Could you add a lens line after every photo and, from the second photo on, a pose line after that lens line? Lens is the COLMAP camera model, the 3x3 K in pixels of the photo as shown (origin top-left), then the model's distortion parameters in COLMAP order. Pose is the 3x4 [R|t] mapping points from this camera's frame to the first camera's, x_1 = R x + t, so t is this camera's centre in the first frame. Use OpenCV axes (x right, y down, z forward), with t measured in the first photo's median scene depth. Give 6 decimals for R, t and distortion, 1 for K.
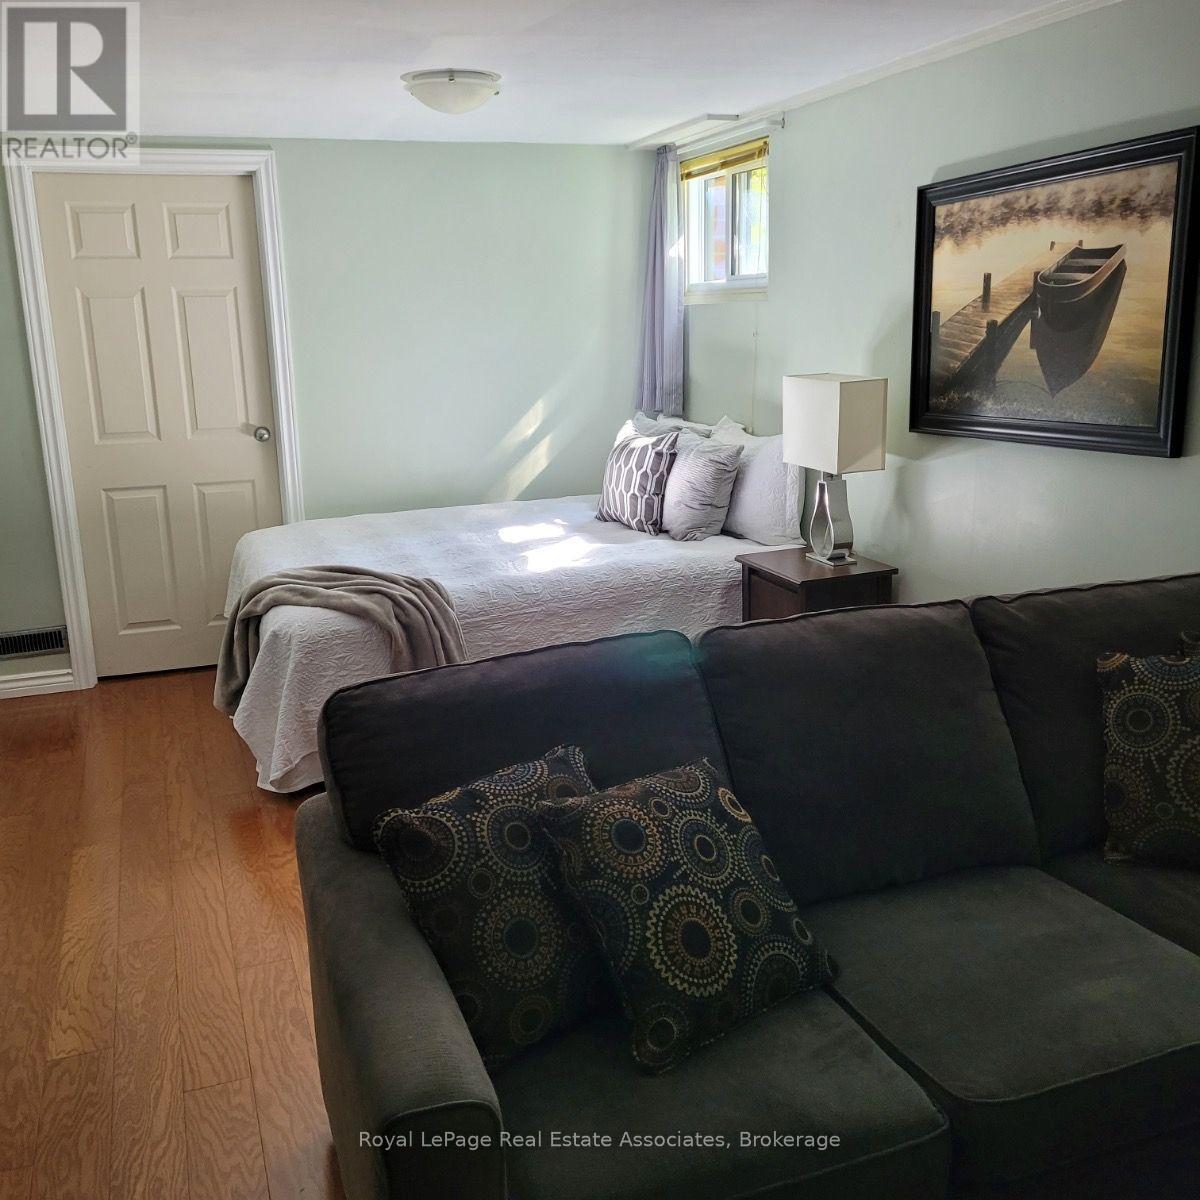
lens RADIAL K [[1210.8, 0, 599.5], [0, 1210.8, 565.3], [0, 0, 1]] dist [0.093241, -0.024950]
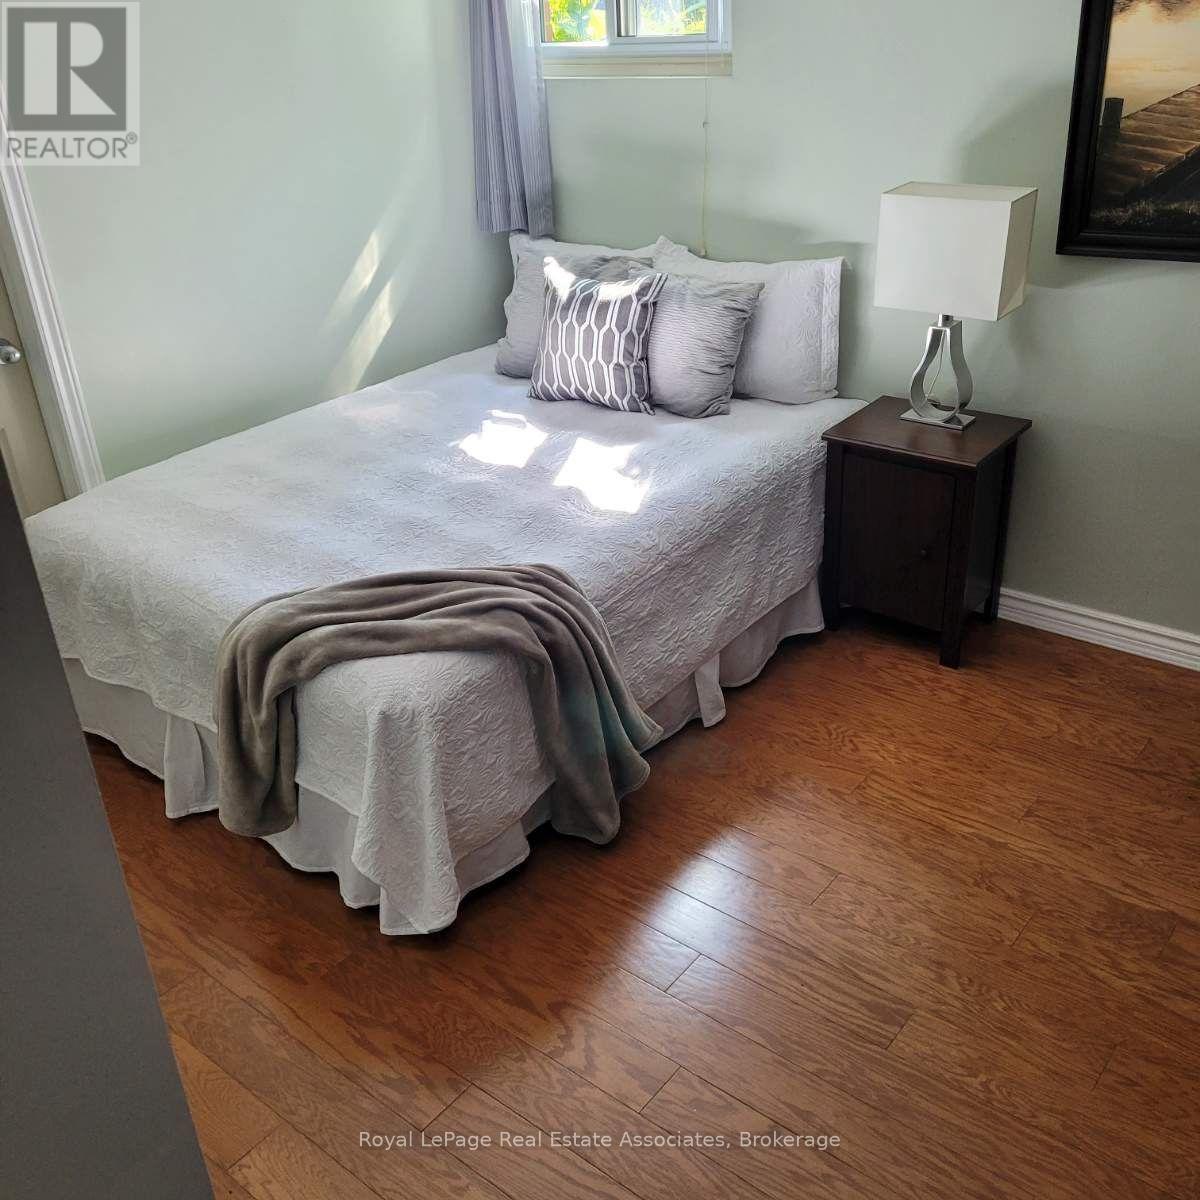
lens RADIAL K [[1210.8, 0, 599.5], [0, 1210.8, 565.3], [0, 0, 1]] dist [0.093241, -0.024950]
pose [[0.859722, -0.240050, 0.450838, -0.364797], [0.135288, 0.958173, 0.252195, -0.135505], [-0.492520, -0.155825, 0.856237, 0.350877]]
